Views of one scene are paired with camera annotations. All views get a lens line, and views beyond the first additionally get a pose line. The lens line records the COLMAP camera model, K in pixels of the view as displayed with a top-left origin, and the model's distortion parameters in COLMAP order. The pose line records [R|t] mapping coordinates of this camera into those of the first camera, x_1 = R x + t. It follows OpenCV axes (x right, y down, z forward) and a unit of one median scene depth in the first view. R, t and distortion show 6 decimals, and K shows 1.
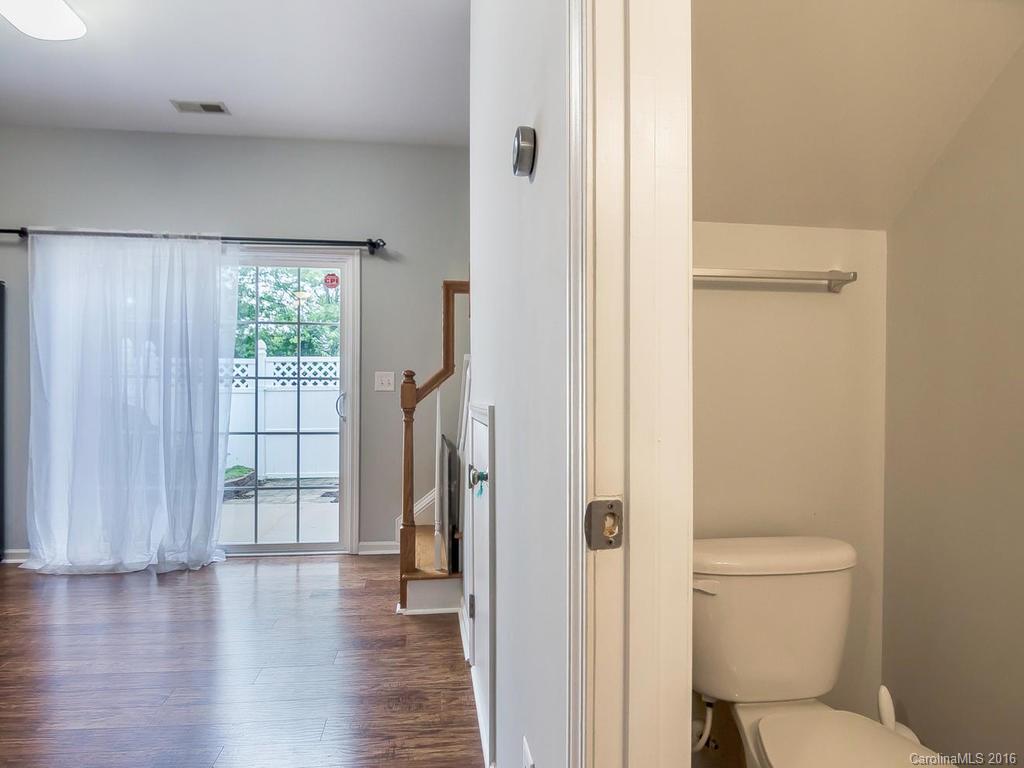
lens RADIAL K [[567.5, 0, 514.8], [0, 567.5, 392.5], [0, 0, 1]] dist [-0.005814, -0.010645]
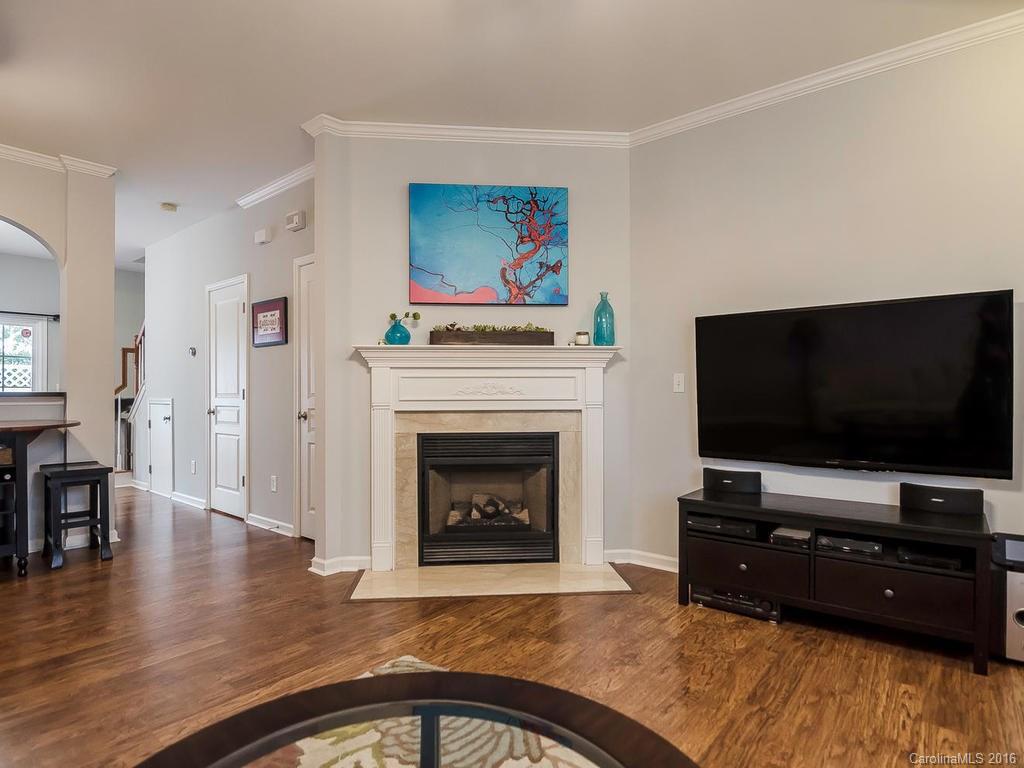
lens RADIAL K [[567.5, 0, 508.5], [0, 567.5, 401.4], [0, 0, 1]] dist [-0.005814, -0.010645]
pose [[0.751804, -0.010501, 0.659303, -0.466227], [0.000597, 0.999884, 0.015244, -0.006567], [-0.659386, -0.011067, 0.751723, -1.838748]]
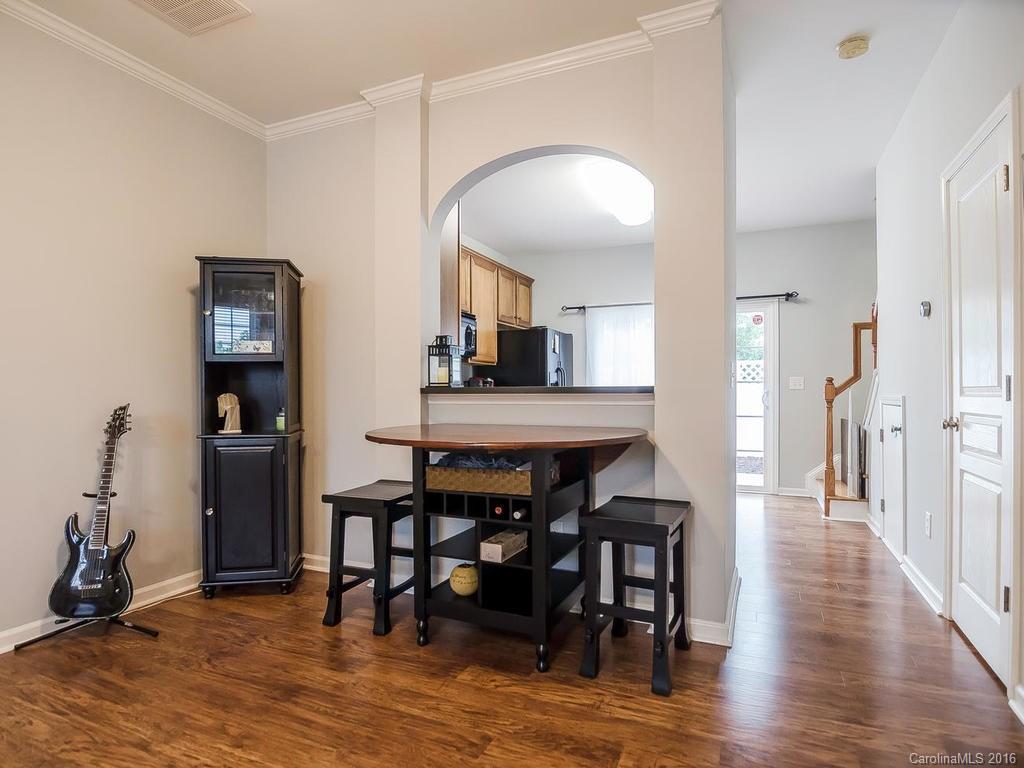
lens RADIAL K [[567.5, 0, 503.6], [0, 567.5, 390.6], [0, 0, 1]] dist [-0.005814, -0.010645]
pose [[0.838918, -0.007491, -0.544207, -0.083802], [0.007847, 0.999968, -0.001667, -0.004001], [0.544202, -0.002872, 0.838949, -0.947754]]
